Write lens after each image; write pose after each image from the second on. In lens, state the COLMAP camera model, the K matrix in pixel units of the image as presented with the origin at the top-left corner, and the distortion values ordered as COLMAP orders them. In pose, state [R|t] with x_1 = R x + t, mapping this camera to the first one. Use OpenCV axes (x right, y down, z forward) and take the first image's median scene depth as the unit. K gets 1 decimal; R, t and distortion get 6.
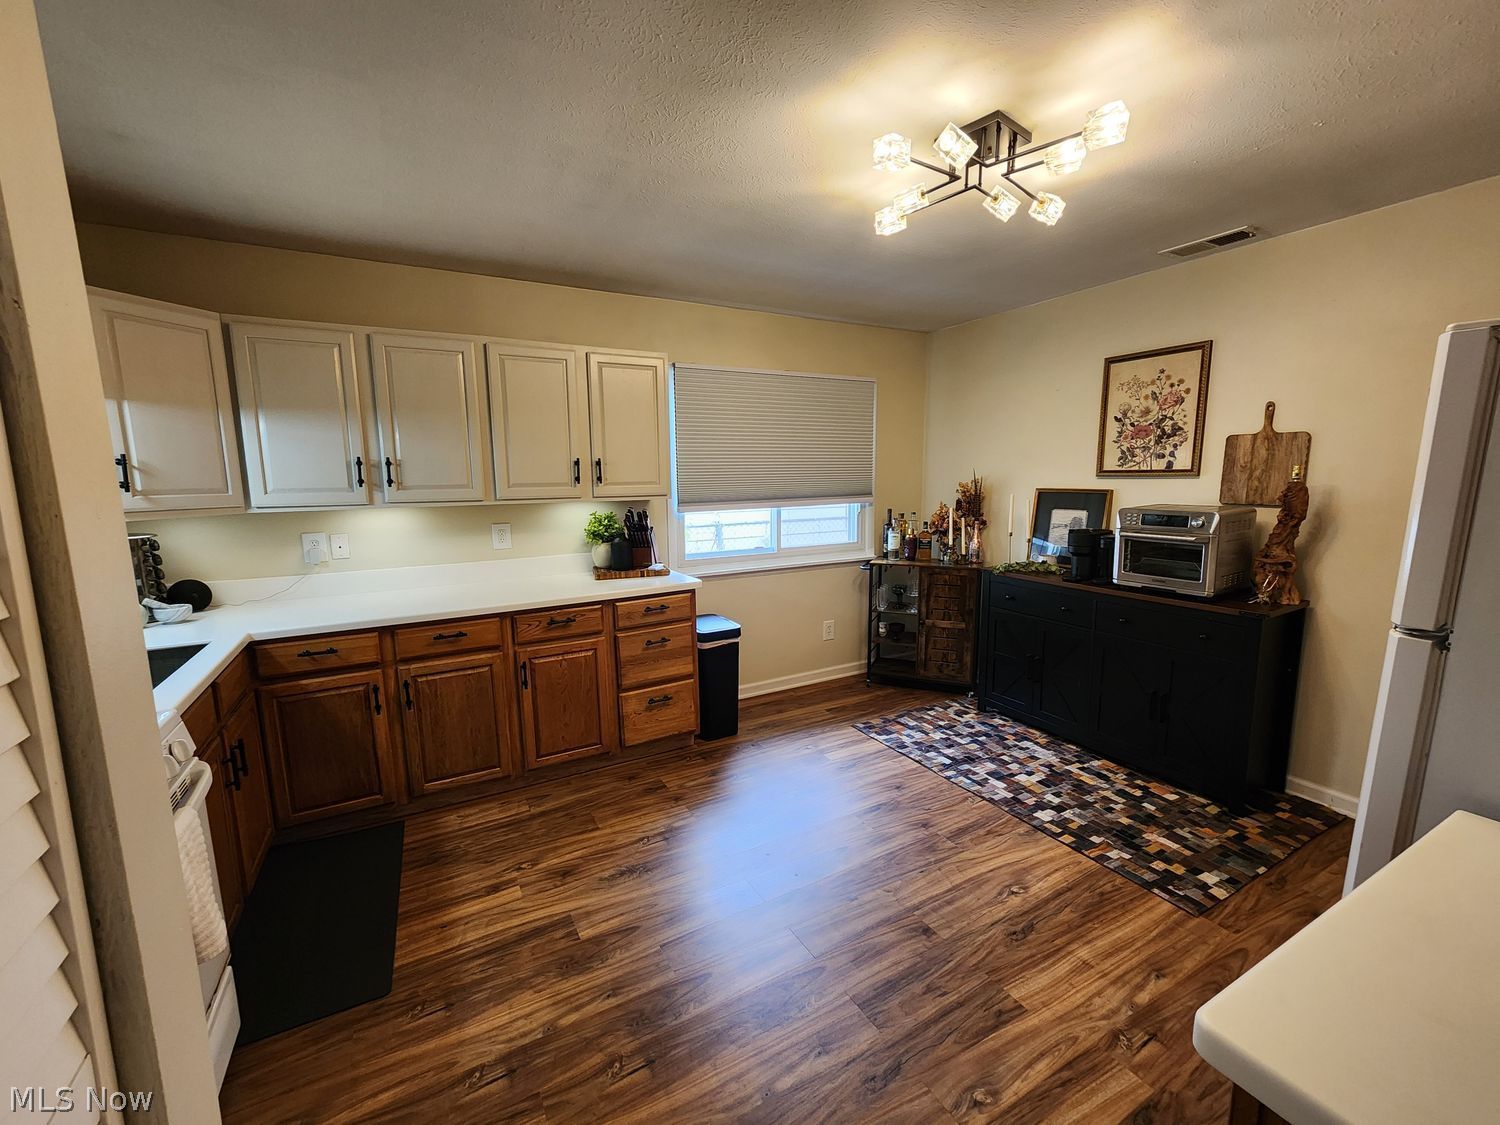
lens RADIAL K [[618.2, 0, 748.4], [0, 618.2, 565.3], [0, 0, 1]] dist [0.003348, 0.000384]
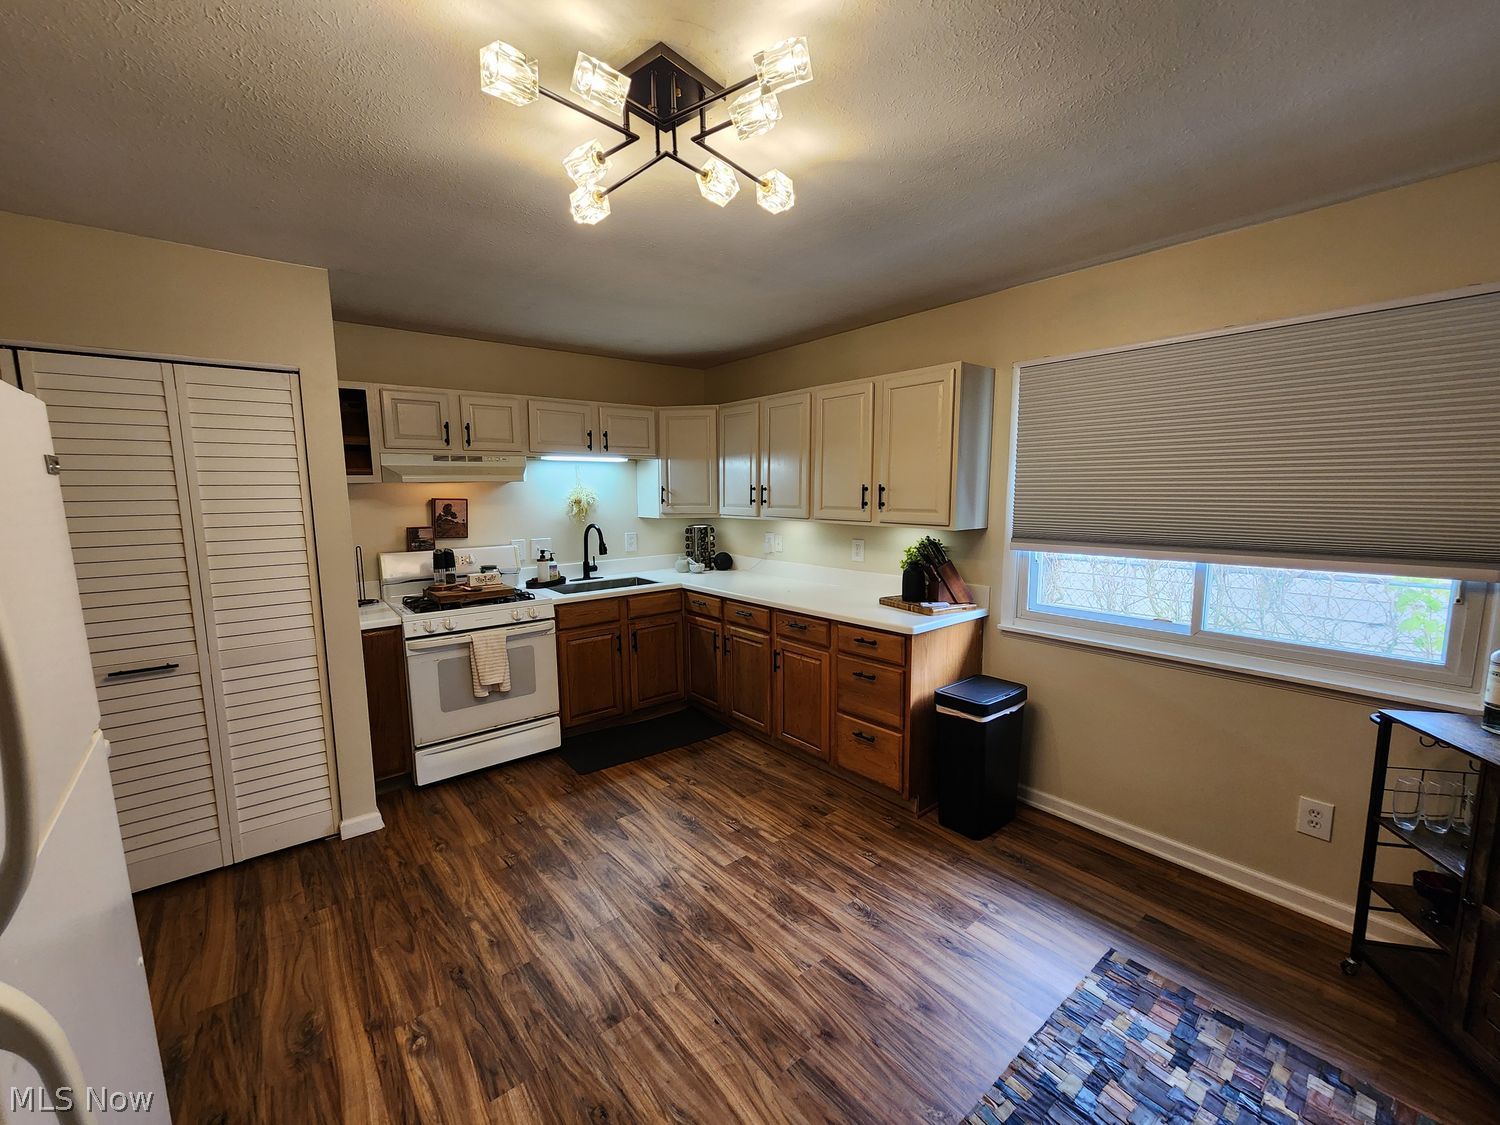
lens RADIAL K [[618.2, 0, 746.1], [0, 618.2, 569.2], [0, 0, 1]] dist [0.003348, 0.000384]
pose [[0.174070, 0.140844, -0.974609, 1.054123], [-0.140828, 0.983106, 0.116919, -0.180754], [0.974611, 0.116900, 0.190964, 0.889481]]
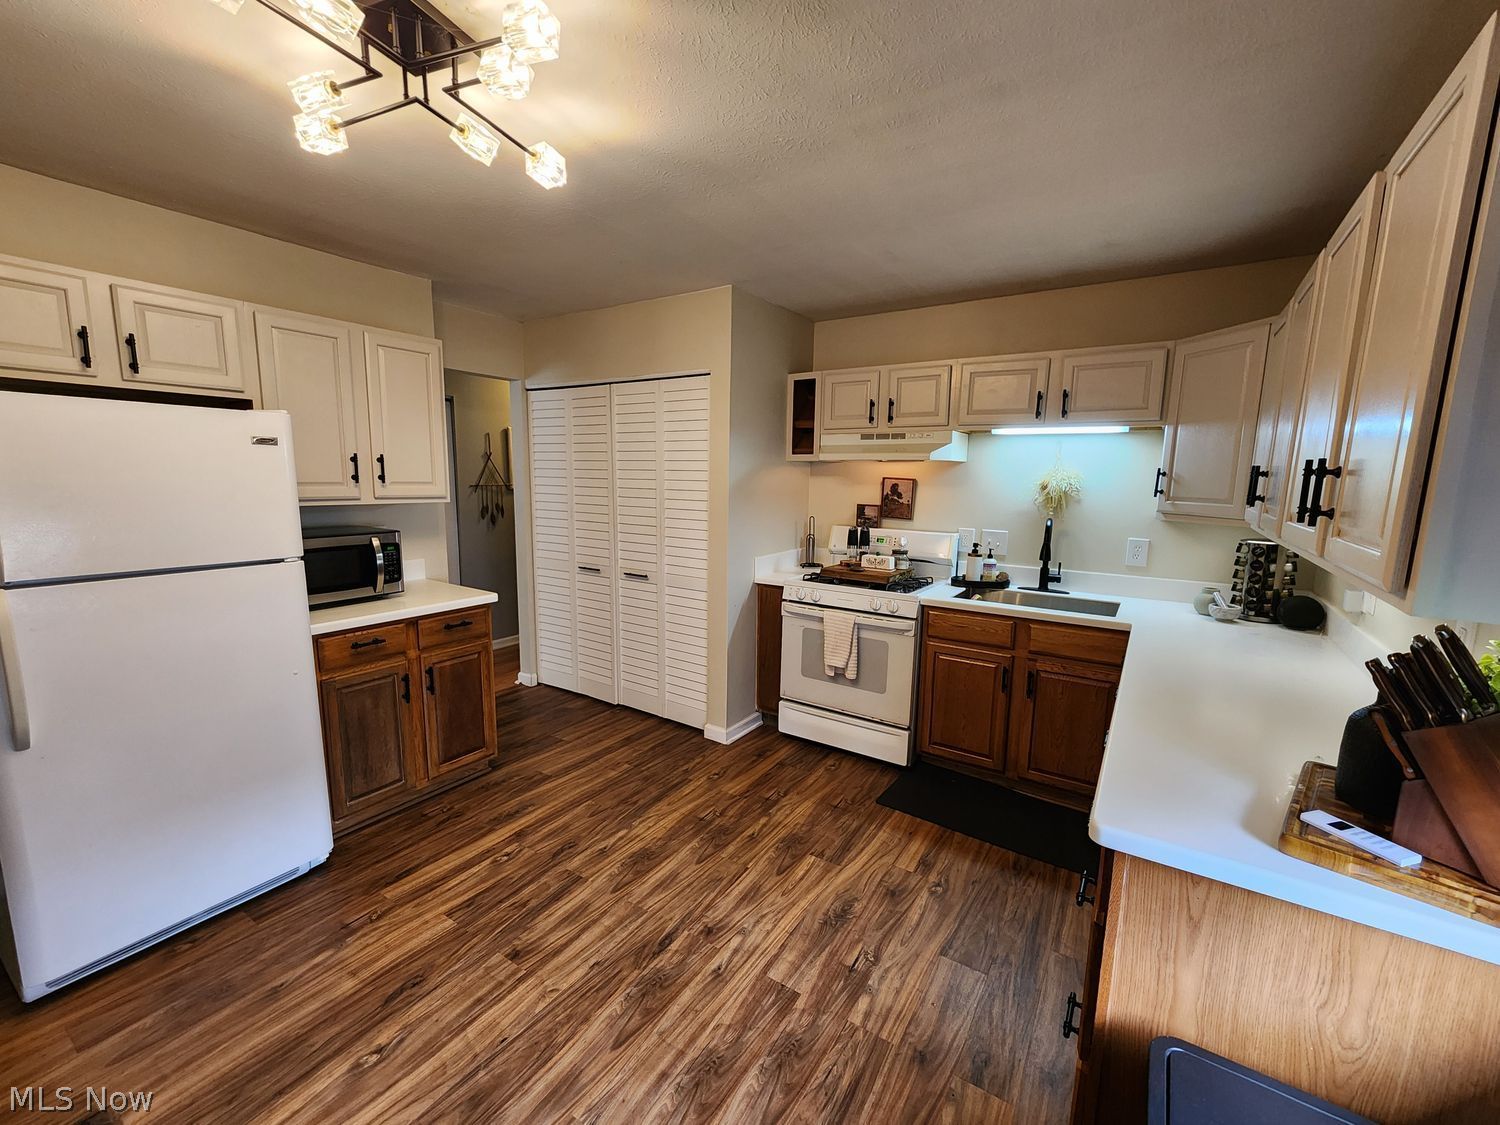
lens RADIAL K [[618.2, 0, 745.9], [0, 618.2, 567.1], [0, 0, 1]] dist [0.003348, 0.000384]
pose [[-0.887802, 0.067415, -0.455261, 0.347940], [-0.073774, 0.955574, 0.285368, -0.277536], [0.454274, 0.286937, -0.843387, 1.711326]]
